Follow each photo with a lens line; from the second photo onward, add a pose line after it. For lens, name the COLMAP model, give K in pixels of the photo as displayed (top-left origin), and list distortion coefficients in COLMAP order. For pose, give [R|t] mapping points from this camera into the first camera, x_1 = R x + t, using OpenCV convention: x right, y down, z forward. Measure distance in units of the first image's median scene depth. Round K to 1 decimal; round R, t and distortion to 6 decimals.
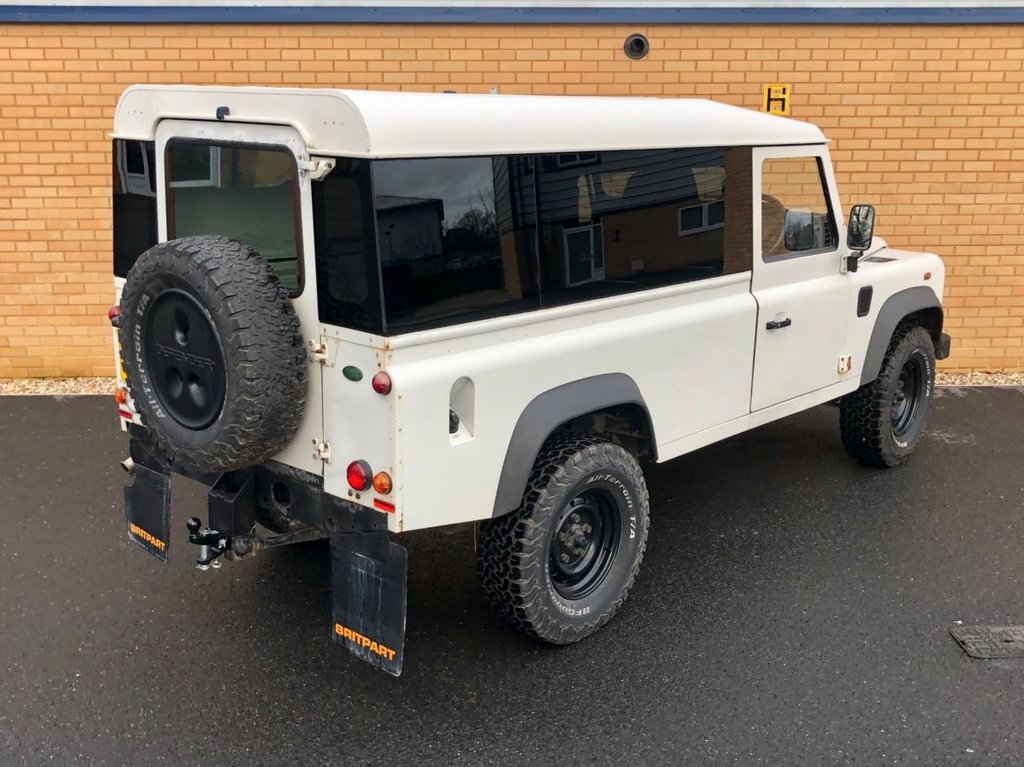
lens RADIAL K [[1155.9, 0, 507.5], [0, 1155.9, 415.6], [0, 0, 1]] dist [0.011413, -0.044773]
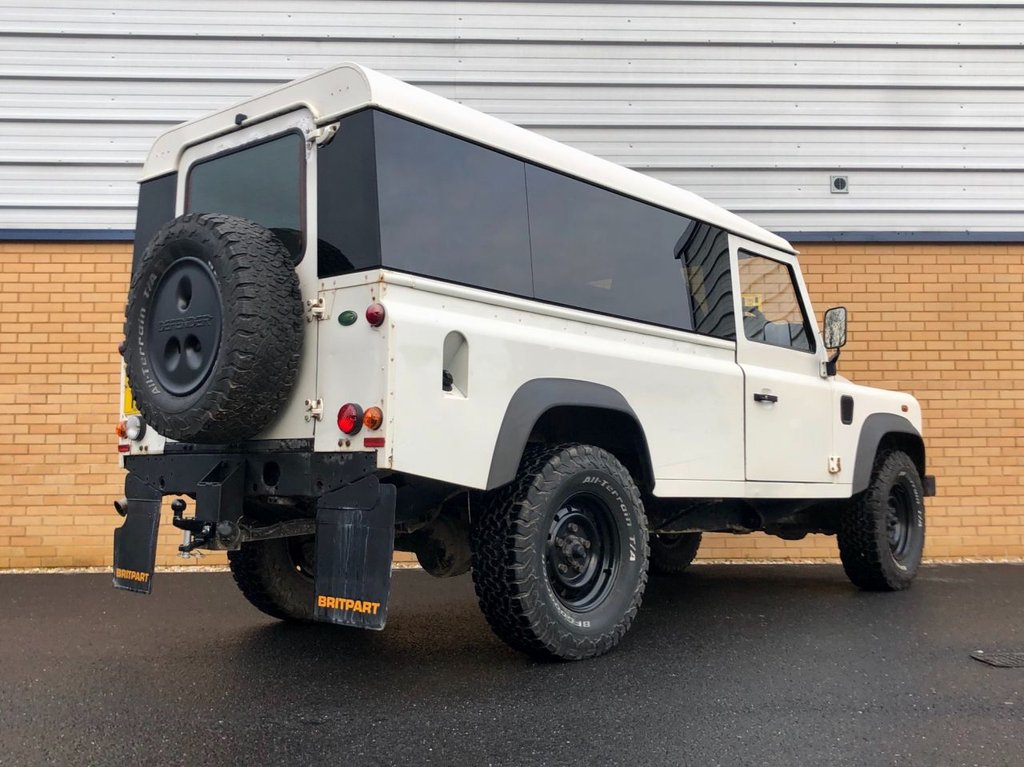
lens RADIAL K [[1070.4, 0, 525.9], [0, 1070.4, 406.1], [0, 0, 1]] dist [0.017009, -0.028111]
pose [[0.999943, -0.006203, 0.008716, 0.012291], [0.008771, 0.941802, -0.336053, 0.306882], [-0.006124, 0.336111, 0.941803, 0.118170]]
